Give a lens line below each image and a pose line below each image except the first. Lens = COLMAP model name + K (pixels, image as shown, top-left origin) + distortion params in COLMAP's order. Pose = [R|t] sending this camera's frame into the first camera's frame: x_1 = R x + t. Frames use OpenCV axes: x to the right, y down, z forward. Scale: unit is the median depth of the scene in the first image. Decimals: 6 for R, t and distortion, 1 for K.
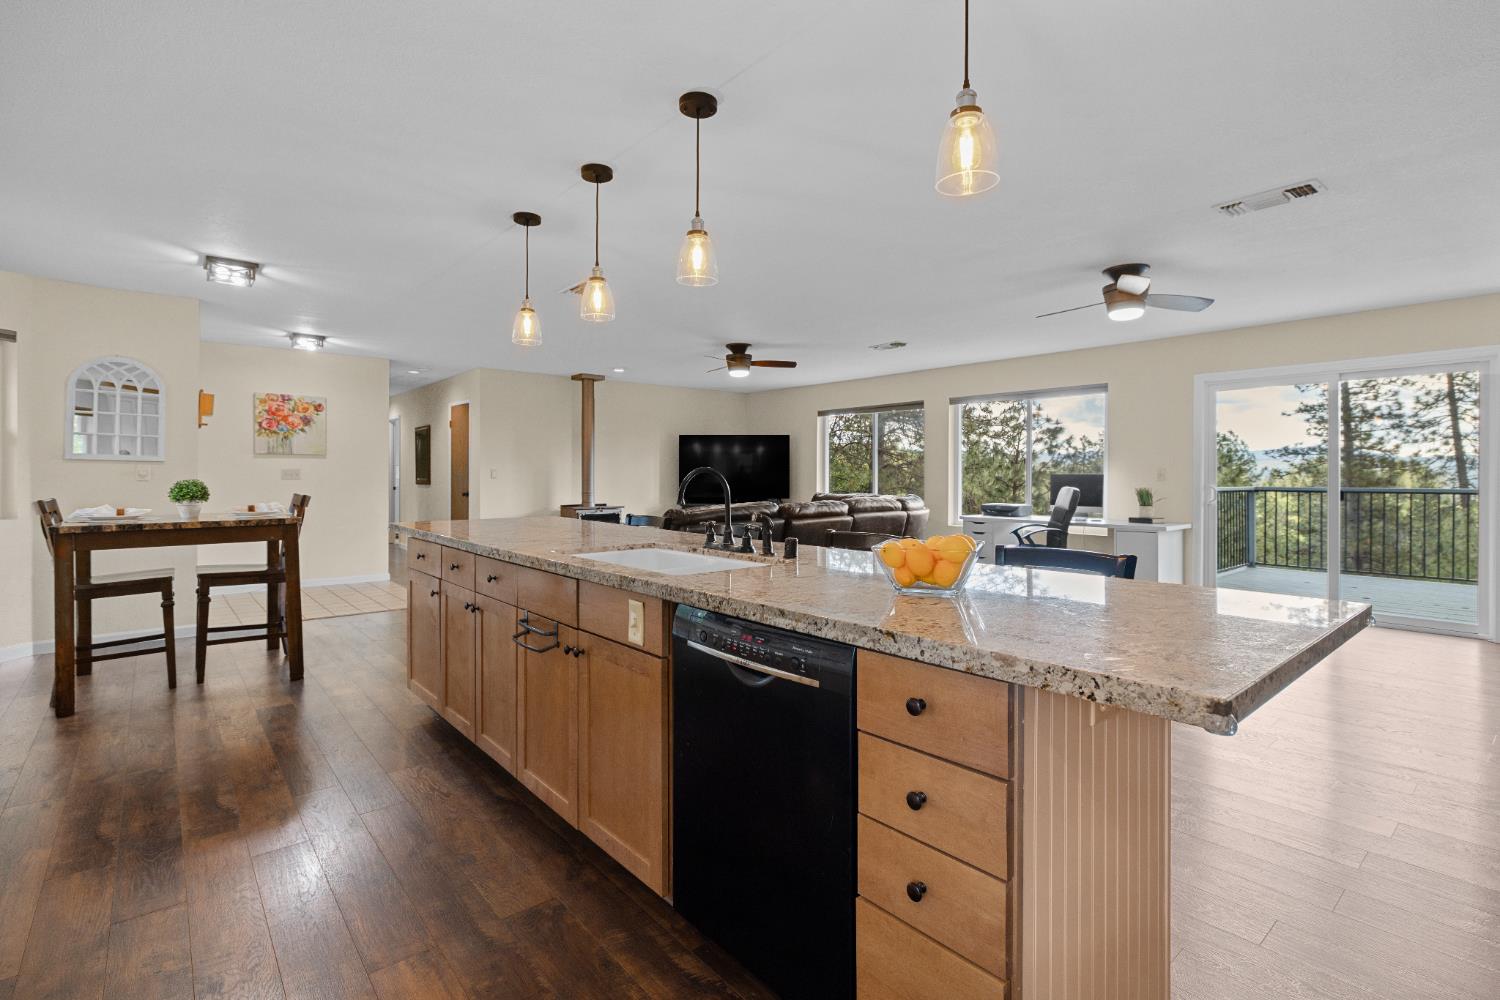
lens RADIAL K [[701.9, 0, 754.0], [0, 701.9, 476.6], [0, 0, 1]] dist [-0.003157, 0.001670]
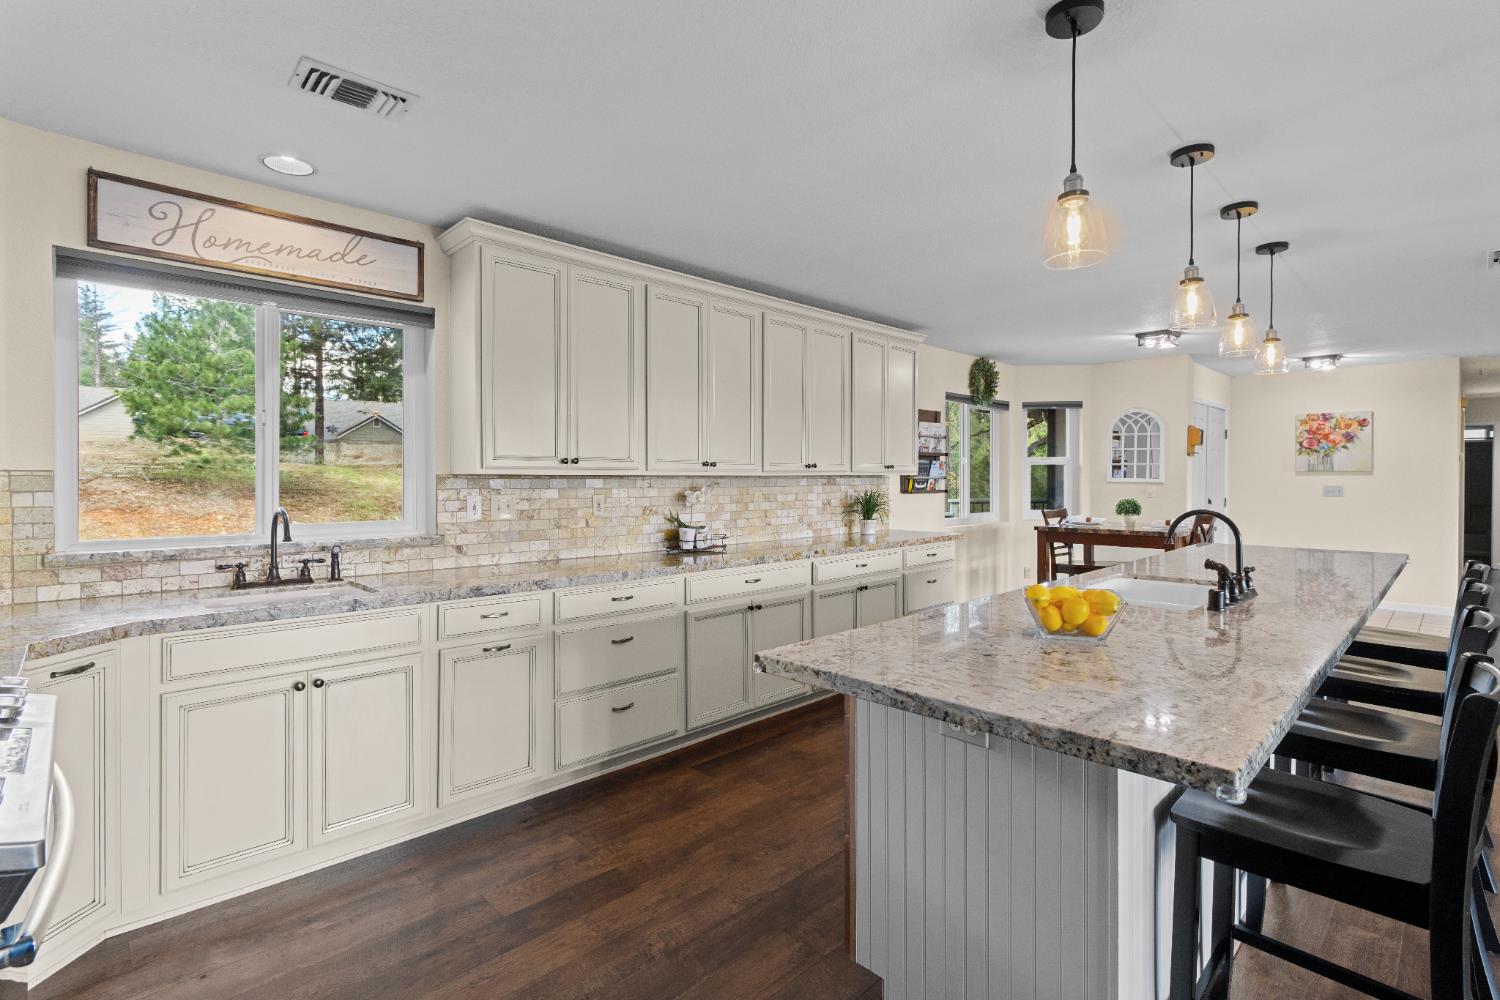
lens RADIAL K [[701.9, 0, 759.0], [0, 701.9, 479.0], [0, 0, 1]] dist [-0.003157, 0.001670]
pose [[0.066300, 0.002692, -0.997796, 0.163950], [-0.003964, 0.999989, 0.002435, -0.011298], [0.997792, 0.003794, 0.066310, 0.058702]]
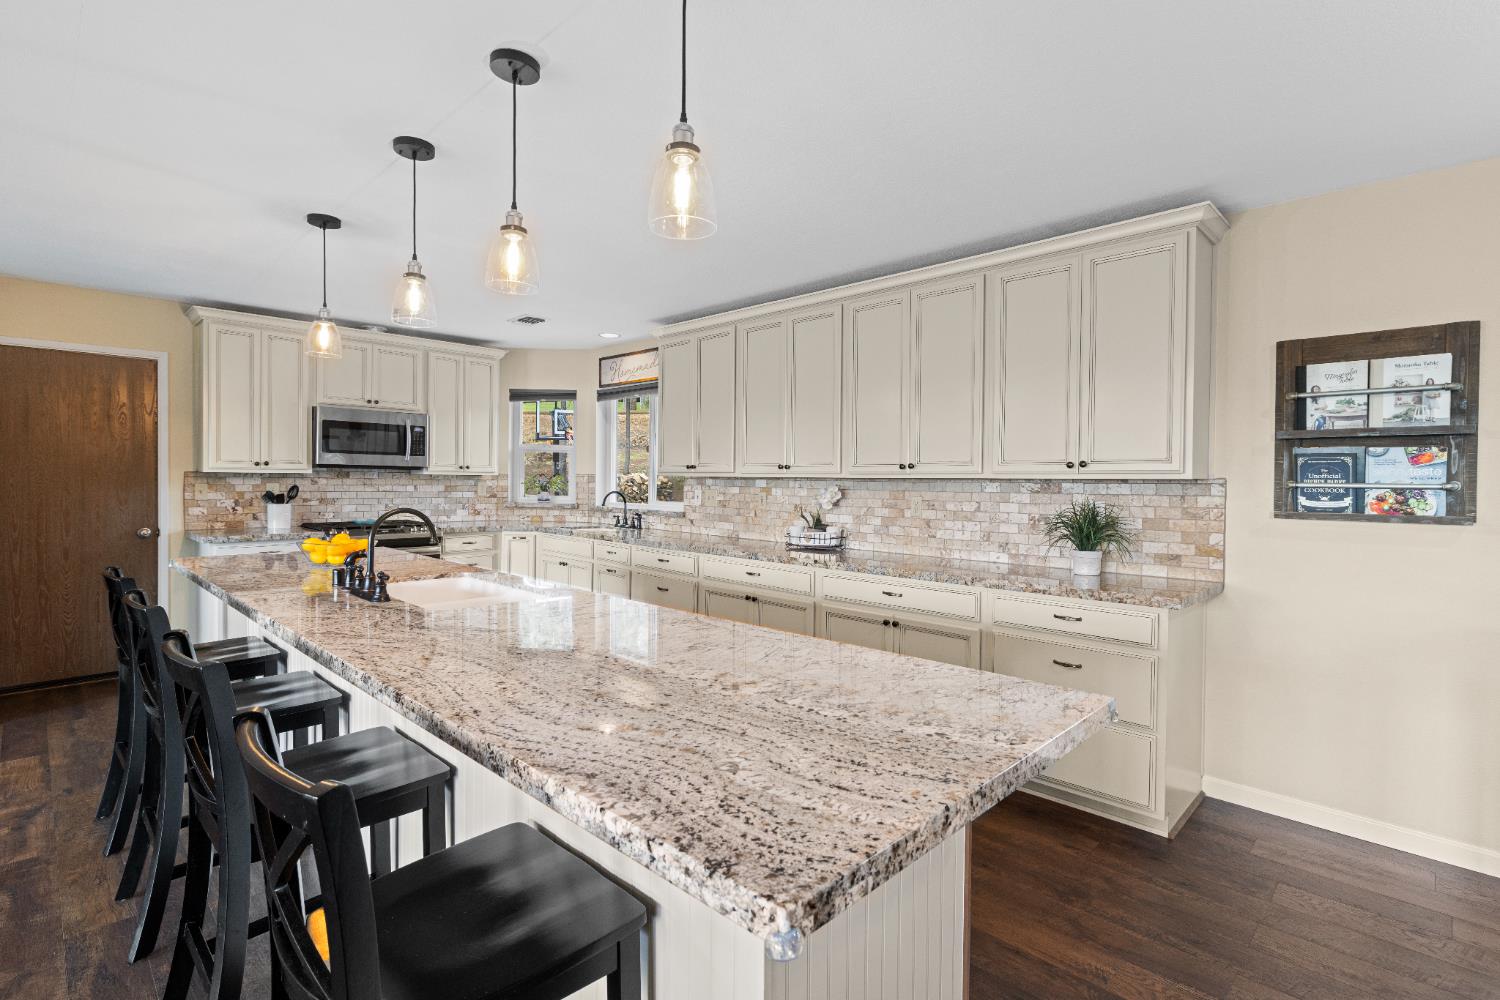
lens RADIAL K [[701.9, 0, 752.6], [0, 701.9, 490.7], [0, 0, 1]] dist [-0.003157, 0.001670]
pose [[-0.995756, -0.009146, -0.091578, -0.089051], [-0.011087, 0.999724, 0.020708, -0.012281], [0.091363, 0.021635, -0.995583, 0.379661]]
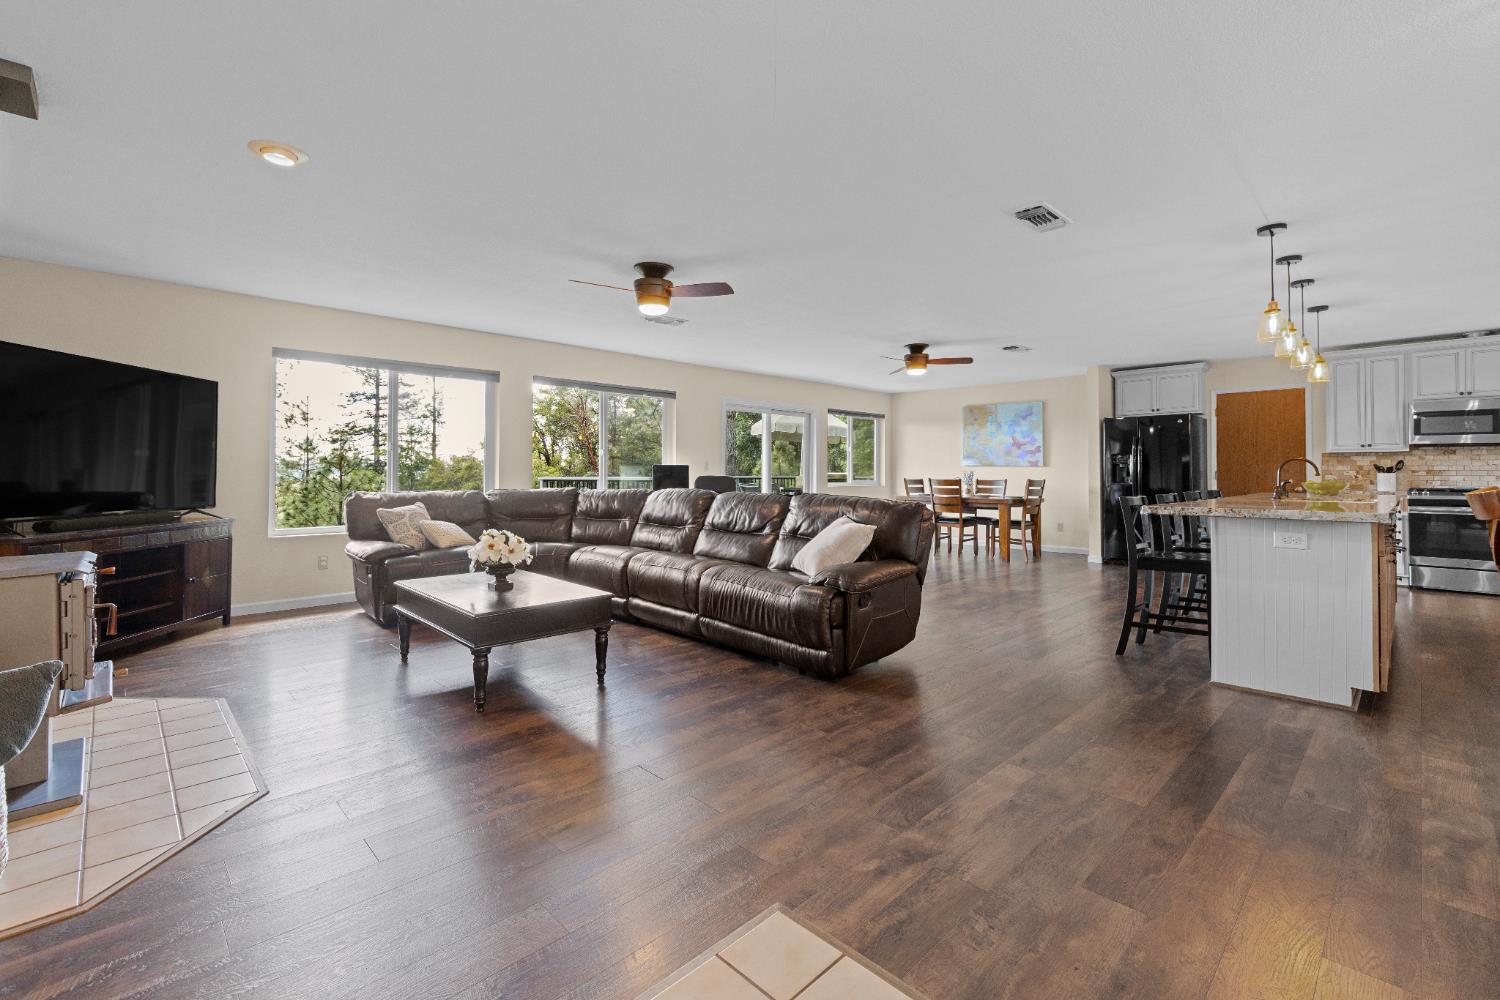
lens RADIAL K [[654.8, 0, 756.0], [0, 654.8, 462.4], [0, 0, 1]] dist [0.003124, 0.000293]
pose [[-0.069371, 0.017831, 0.997432, -0.351616], [0.001253, 0.999841, -0.017787, 0.005855], [-0.997590, 0.000016, -0.069383, 0.508497]]
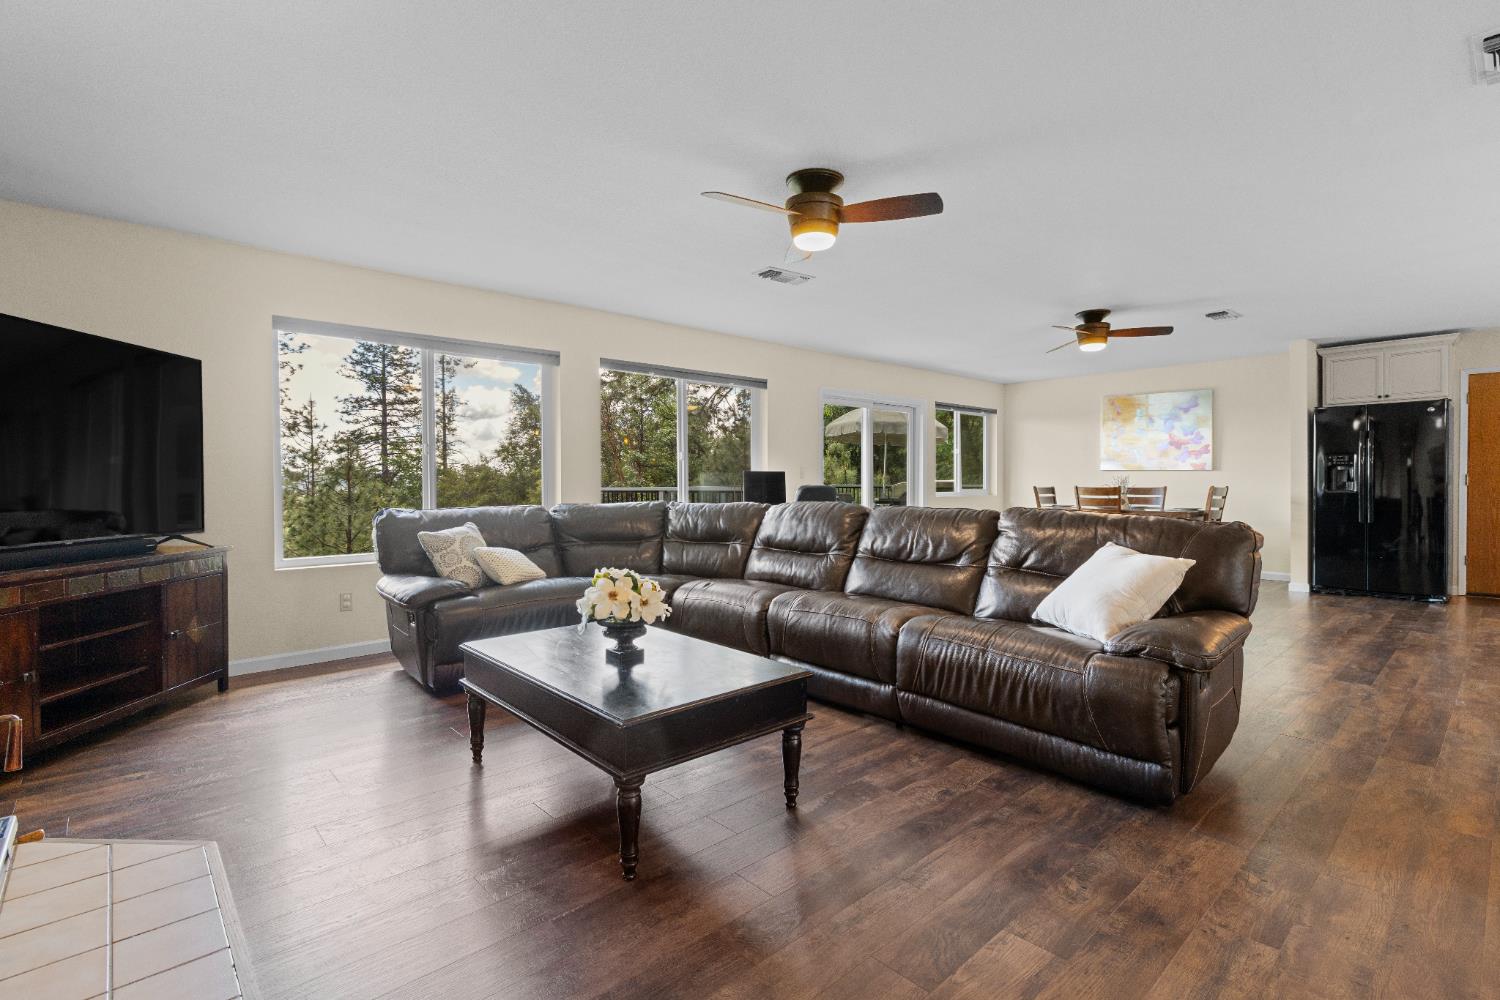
lens RADIAL K [[701.9, 0, 757.9], [0, 701.9, 494.9], [0, 0, 1]] dist [-0.003157, 0.001670]
pose [[-0.036063, -0.016428, 0.999214, -0.258418], [0.008134, 0.999827, 0.016731, 0.006033], [-0.999316, 0.008731, -0.035923, 0.568311]]
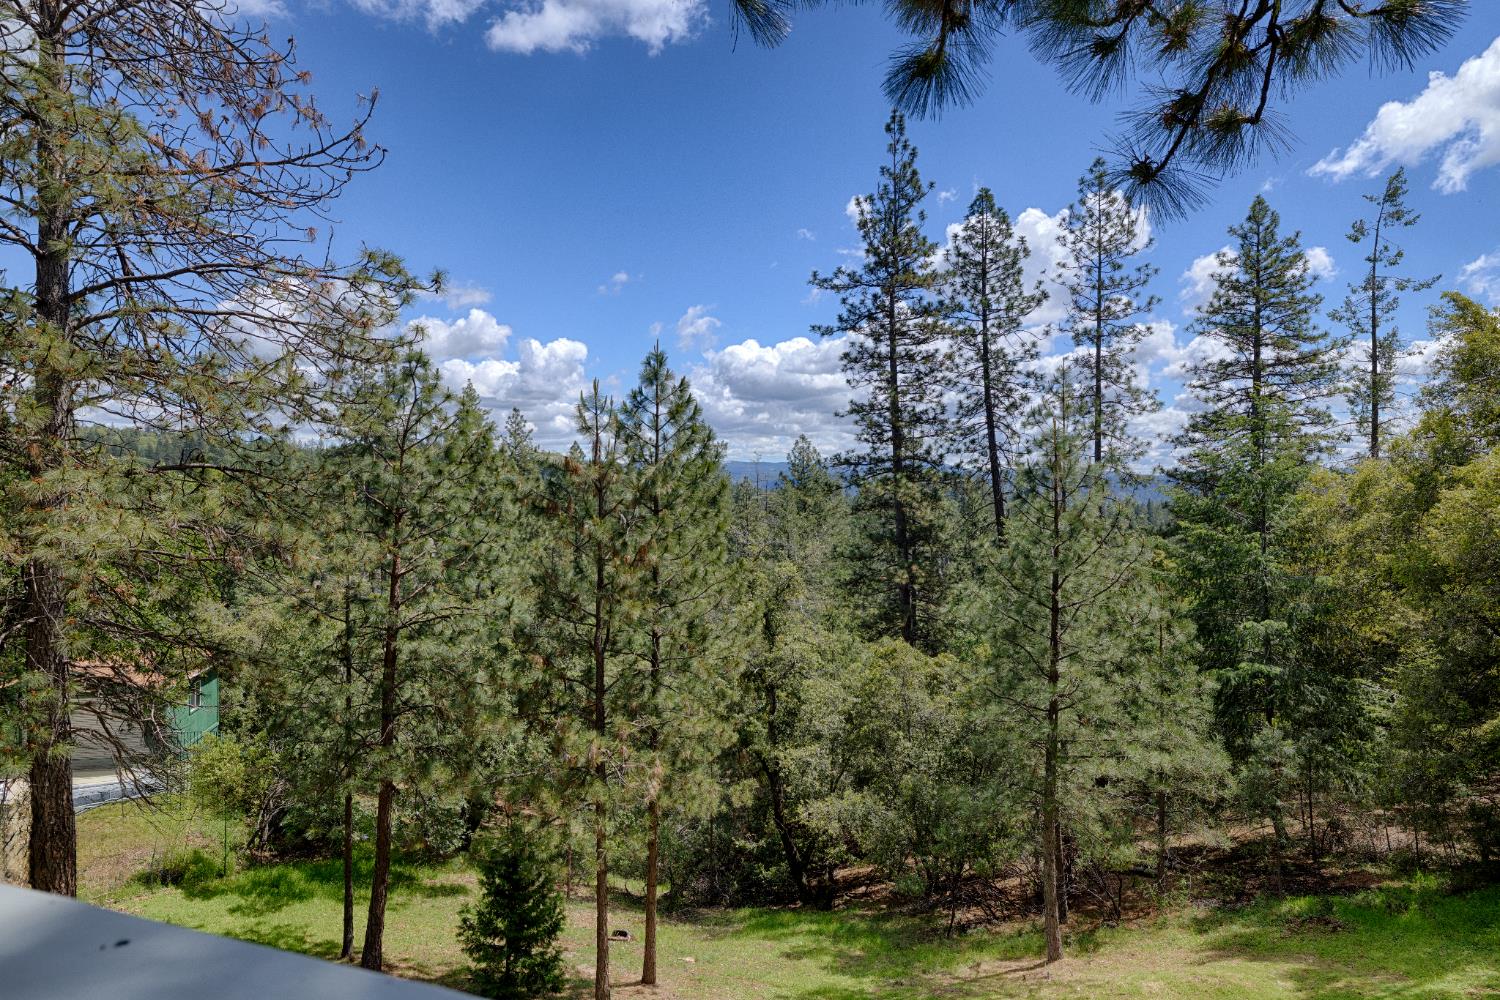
lens RADIAL K [[896.0, 0, 754.1], [0, 896.0, 491.1], [0, 0, 1]] dist [0.002832, 0.000842]
pose [[0.874384, -0.000133, 0.485234, 0.666068], [-0.001474, 0.999995, 0.002930, -0.013191], [-0.485232, -0.003277, 0.874379, 0.544055]]
